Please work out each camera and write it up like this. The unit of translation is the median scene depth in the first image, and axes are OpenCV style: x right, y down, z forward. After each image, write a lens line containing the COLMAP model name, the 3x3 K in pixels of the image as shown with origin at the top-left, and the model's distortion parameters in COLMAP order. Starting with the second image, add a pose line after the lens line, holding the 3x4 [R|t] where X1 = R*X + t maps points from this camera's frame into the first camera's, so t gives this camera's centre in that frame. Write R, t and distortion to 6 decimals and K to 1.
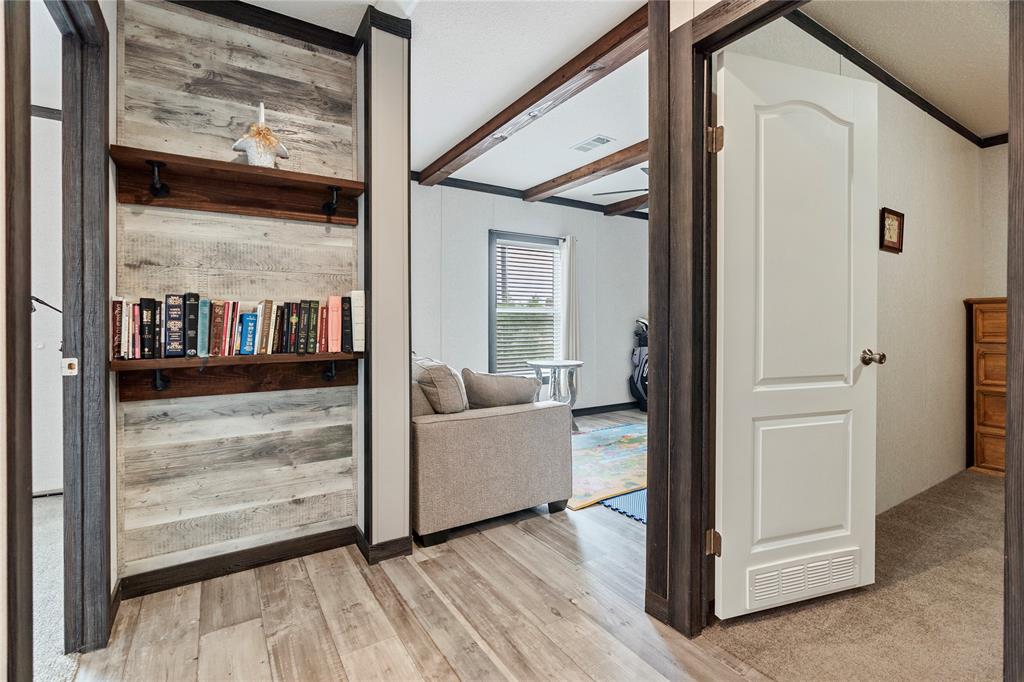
lens RADIAL K [[470.4, 0, 489.2], [0, 470.4, 327.1], [0, 0, 1]] dist [-0.002070, -0.000170]
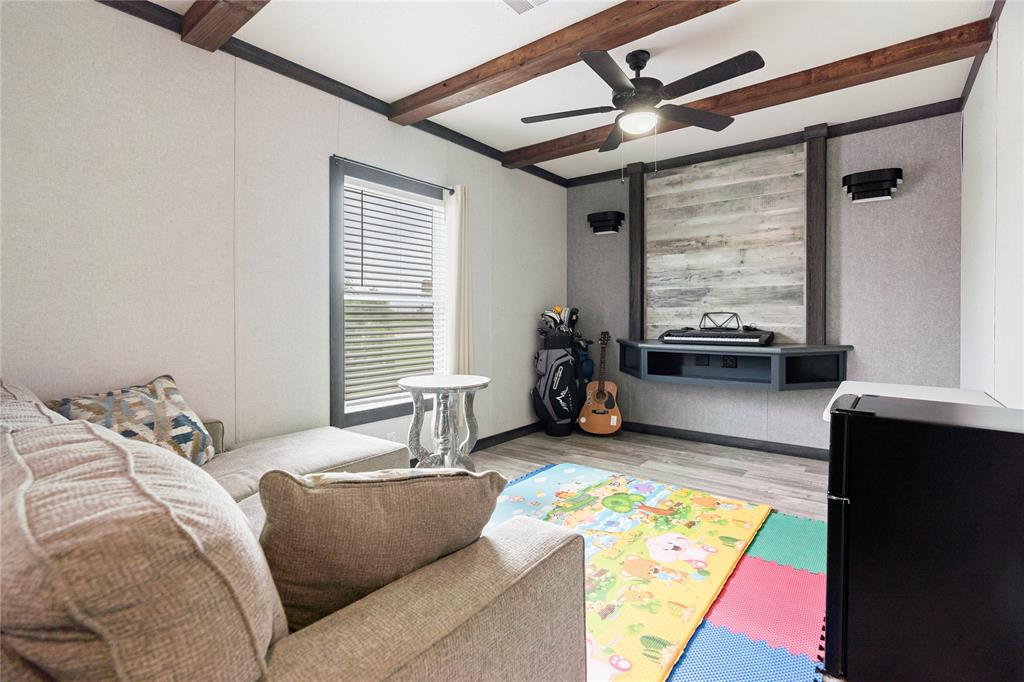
lens RADIAL K [[477.5, 0, 514.4], [0, 477.5, 326.9], [0, 0, 1]] dist [-0.017684, -0.000406]
pose [[0.926475, -0.004283, 0.376333, -0.011324], [-0.000316, 0.999926, 0.012157, -0.003076], [-0.376357, -0.011382, 0.926405, 0.343879]]
